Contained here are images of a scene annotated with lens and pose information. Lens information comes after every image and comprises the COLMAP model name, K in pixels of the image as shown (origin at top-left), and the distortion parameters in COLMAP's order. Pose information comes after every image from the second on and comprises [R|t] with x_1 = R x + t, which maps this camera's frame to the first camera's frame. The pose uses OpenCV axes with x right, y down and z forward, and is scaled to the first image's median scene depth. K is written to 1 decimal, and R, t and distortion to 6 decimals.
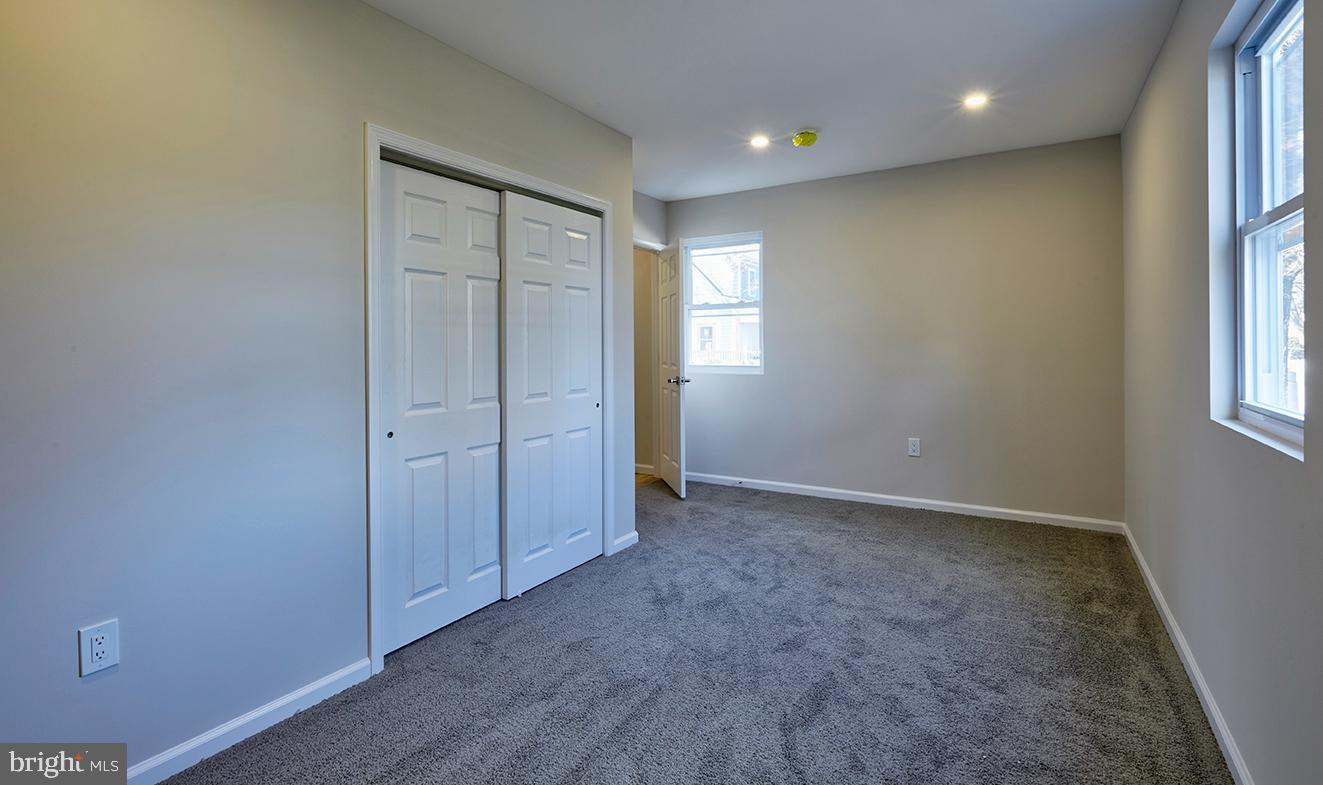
lens RADIAL K [[615.3, 0, 661.6], [0, 615.3, 338.7], [0, 0, 1]] dist [-0.000149, -0.000126]
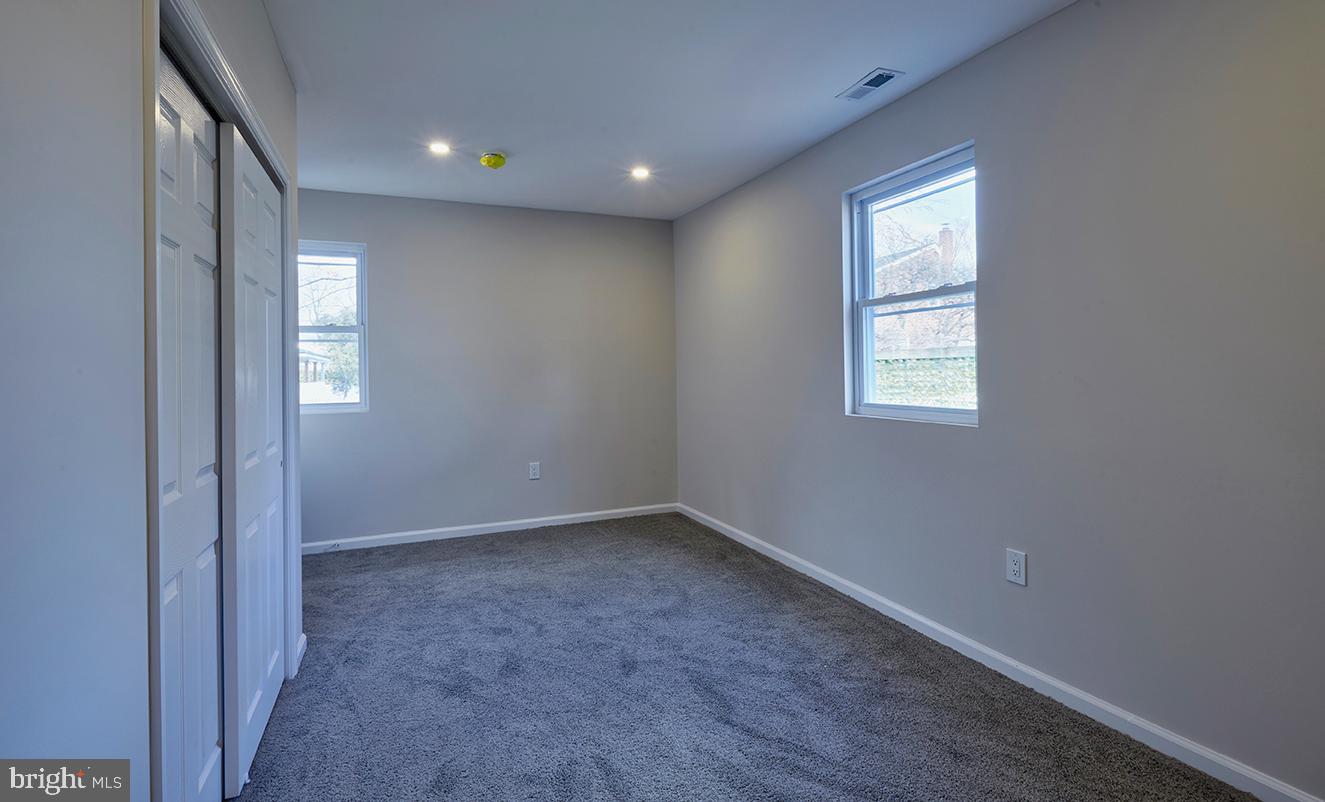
lens RADIAL K [[611.3, 0, 661.9], [0, 611.3, 367.1], [0, 0, 1]] dist [-0.002001, -0.000175]
pose [[0.575826, 0.003453, 0.817565, -0.501063], [0.004103, 0.999966, -0.007113, 0.006203], [-0.817562, 0.007450, 0.575793, 0.304992]]
